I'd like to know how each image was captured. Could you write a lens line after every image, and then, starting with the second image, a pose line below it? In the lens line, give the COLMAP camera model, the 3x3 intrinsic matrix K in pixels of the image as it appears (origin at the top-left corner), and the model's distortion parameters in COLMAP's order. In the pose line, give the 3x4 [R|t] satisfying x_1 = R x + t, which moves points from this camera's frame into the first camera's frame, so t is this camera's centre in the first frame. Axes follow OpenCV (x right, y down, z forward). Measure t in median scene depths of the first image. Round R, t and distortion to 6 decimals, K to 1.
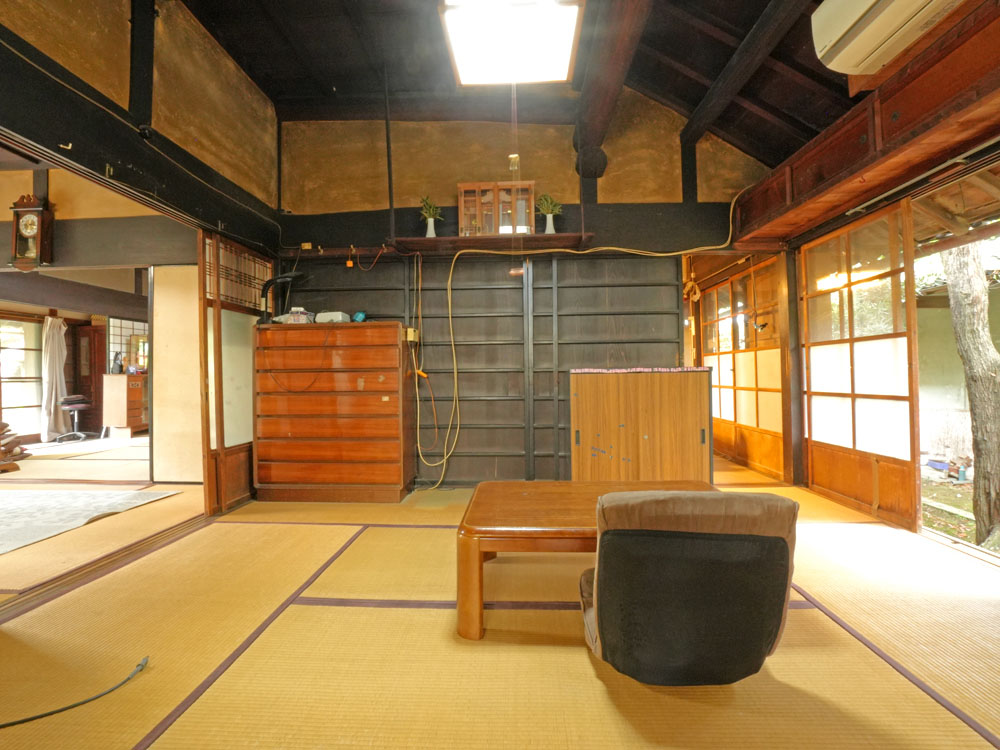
lens RADIAL K [[488.0, 0, 500.0], [0, 488.0, 375.0], [0, 0, 1]] dist [-0.021089, 0.000410]
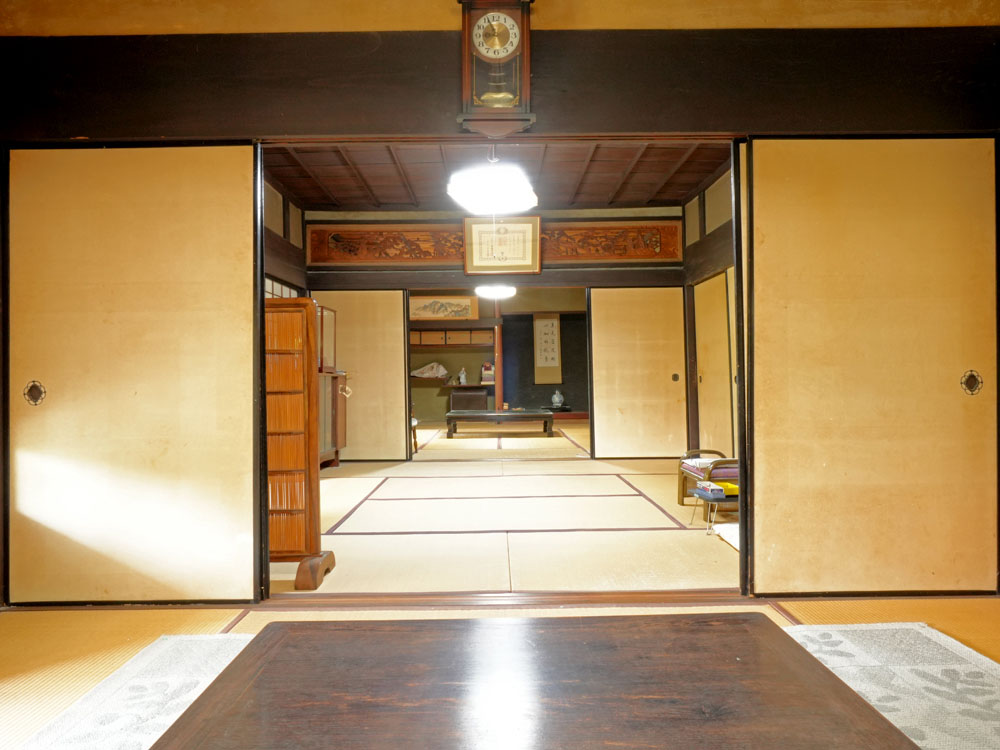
lens RADIAL K [[624.7, 0, 500.0], [0, 624.7, 375.0], [0, 0, 1]] dist [-0.008725, 0.000170]
pose [[0.999047, -0.003727, 0.043482, -0.572799], [0.003908, 0.999984, -0.004094, 0.005634], [-0.043466, 0.004260, 0.999046, 0.233305]]
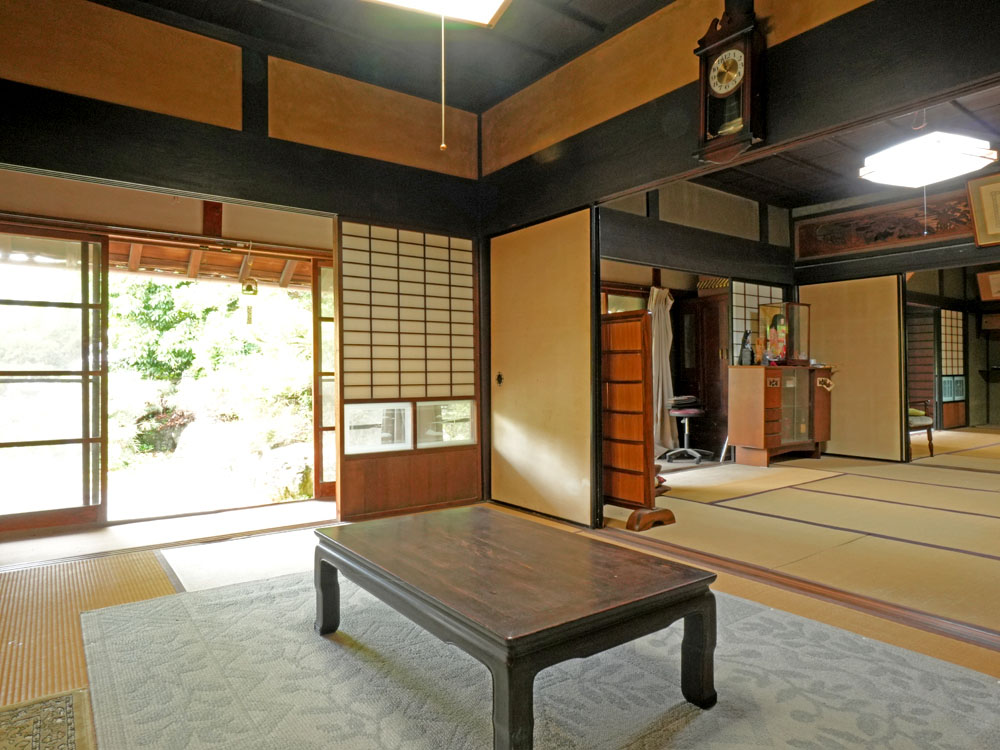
lens RADIAL K [[624.7, 0, 500.0], [0, 624.7, 375.0], [0, 0, 1]] dist [-0.008725, 0.000170]
pose [[0.625374, 0.005822, -0.780304, -0.347525], [0.000061, 0.999972, 0.007509, 0.004774], [0.780325, -0.004744, 0.625356, 0.219207]]
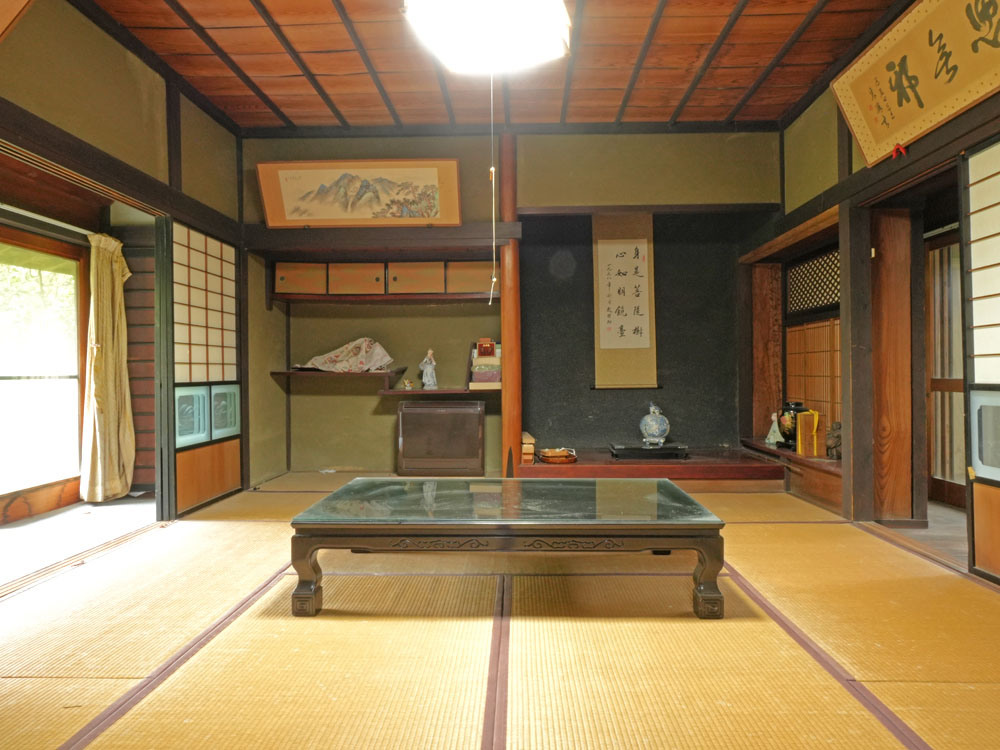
lens RADIAL K [[679.9, 0, 500.0], [0, 679.9, 375.0], [0, 0, 1]] dist [-0.000112, -0.000422]
pose [[0.999931, 0.001399, 0.011637, -0.521406], [-0.001393, 0.999999, -0.000483, 0.008352], [-0.011637, 0.000466, 0.999932, 1.213722]]
